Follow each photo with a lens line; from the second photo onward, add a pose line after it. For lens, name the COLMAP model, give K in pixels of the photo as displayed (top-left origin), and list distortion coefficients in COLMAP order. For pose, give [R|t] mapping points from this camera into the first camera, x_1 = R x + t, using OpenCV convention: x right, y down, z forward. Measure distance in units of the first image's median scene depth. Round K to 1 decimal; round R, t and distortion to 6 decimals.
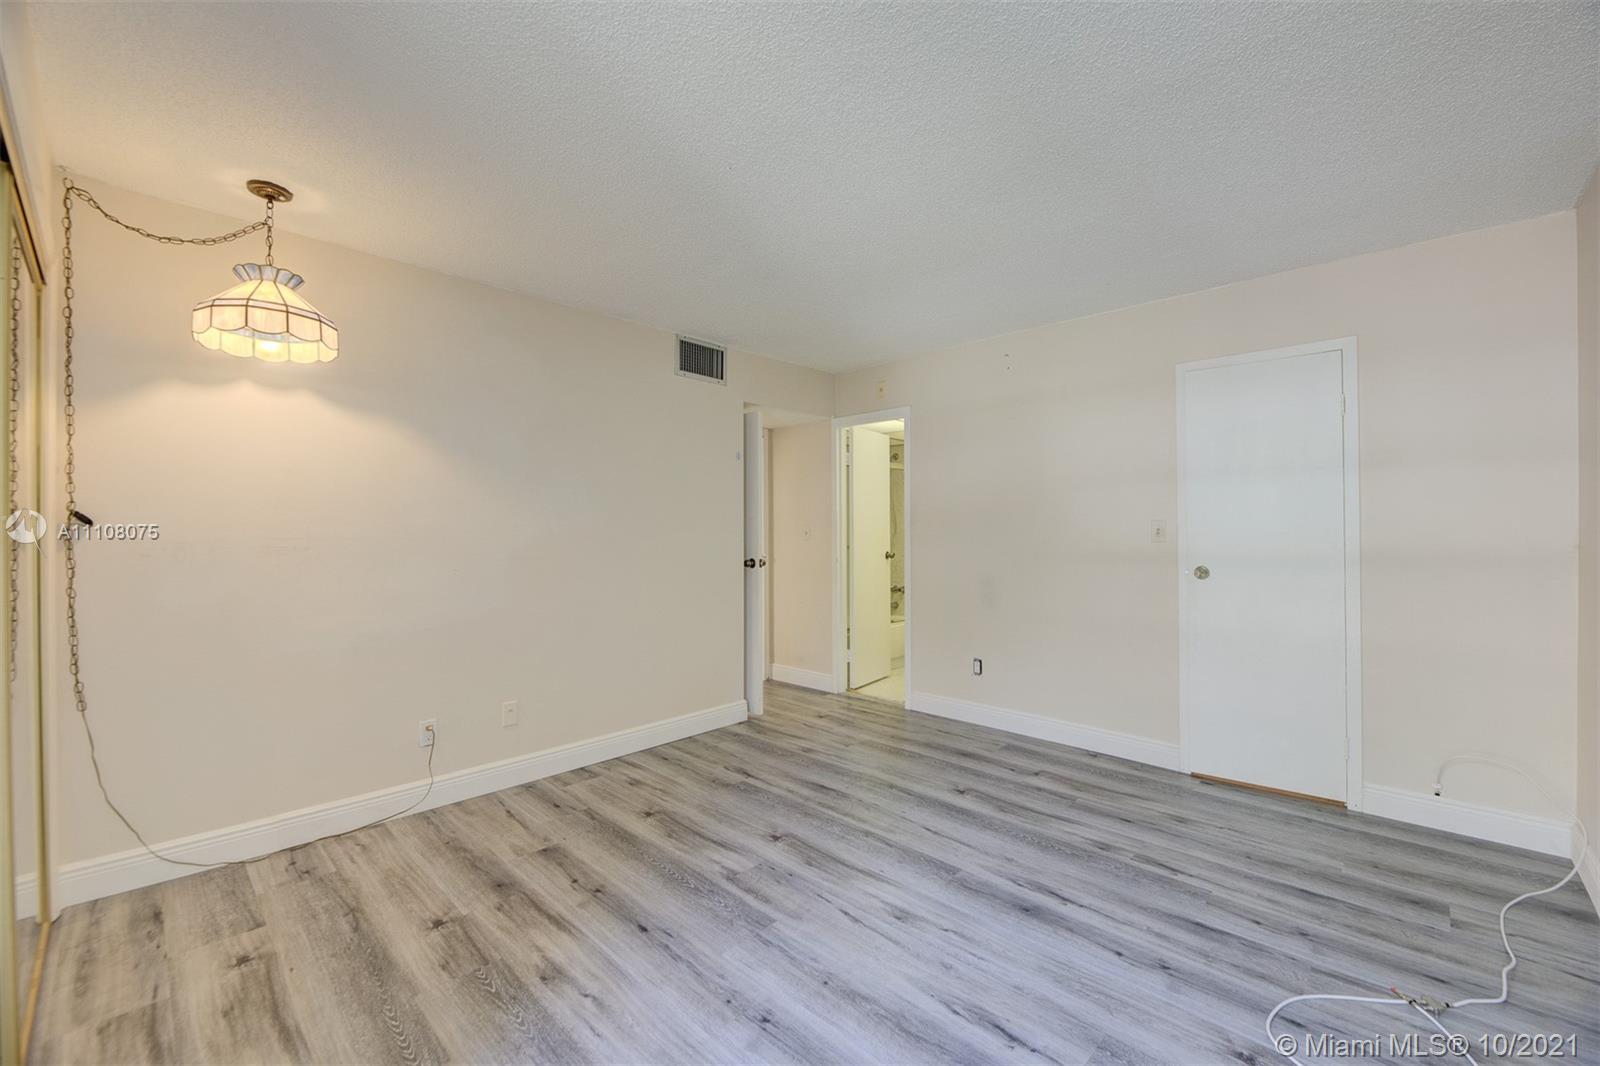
lens RADIAL K [[658.9, 0, 805.8], [0, 658.9, 526.6], [0, 0, 1]] dist [-0.001166, -0.004363]
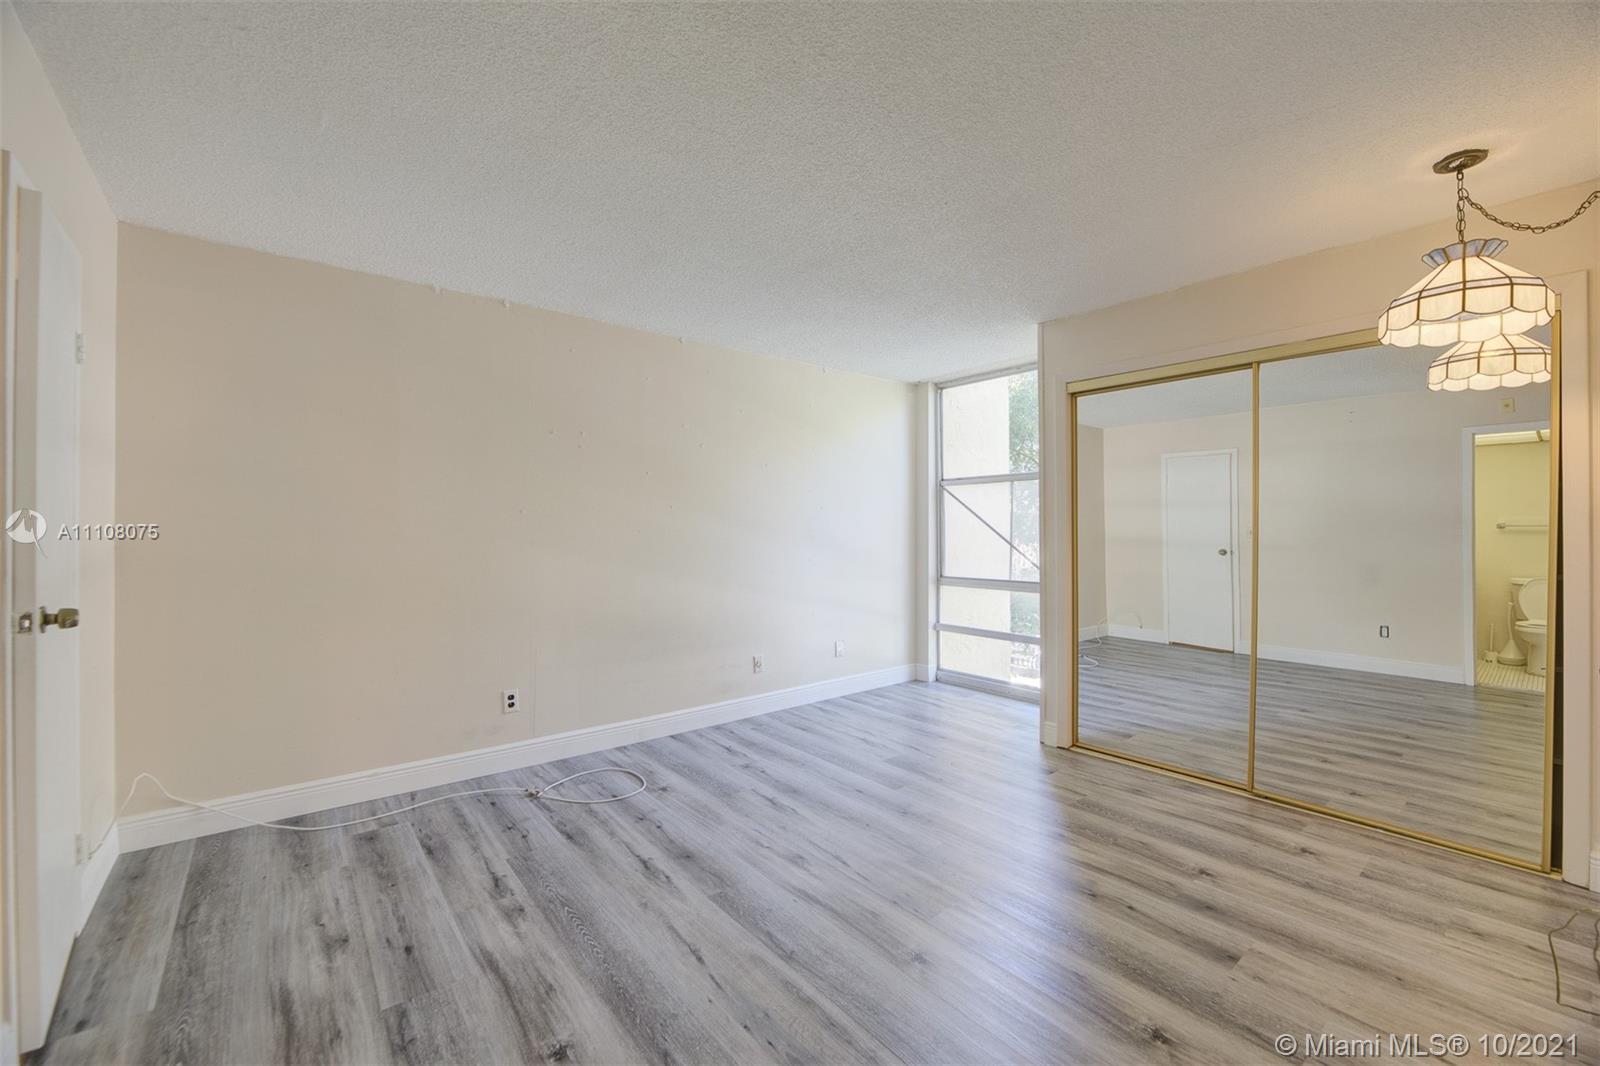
lens RADIAL K [[657.2, 0, 811.7], [0, 657.2, 526.9], [0, 0, 1]] dist [0.002471, -0.004711]
pose [[-0.993348, 0.003196, 0.115108, -0.013755], [0.001872, 0.999931, -0.011613, 0.013801], [-0.115137, -0.011321, -0.993285, 1.814826]]
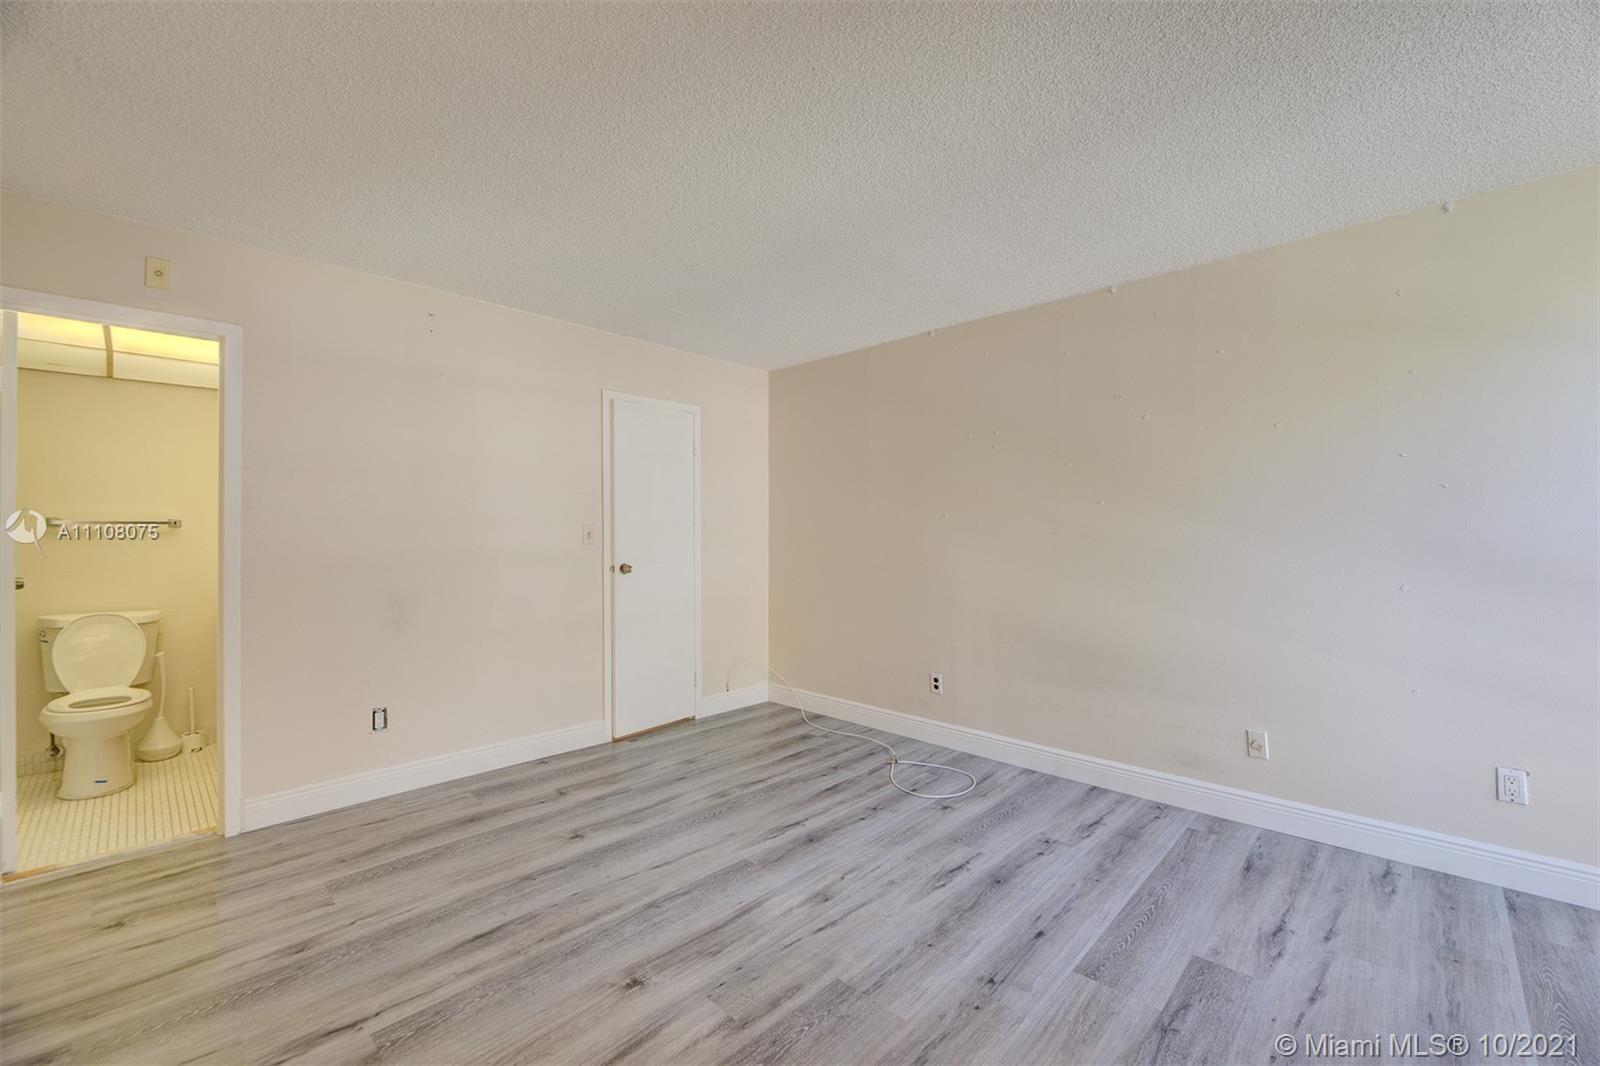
lens RADIAL K [[644.4, 0, 793.8], [0, 644.4, 551.0], [0, 0, 1]] dist [-0.010353, -0.000233]
pose [[0.007512, -0.025055, 0.999658, -0.734882], [-0.003883, 0.999678, 0.025085, 0.006018], [-0.999964, -0.004070, 0.007413, 0.874183]]
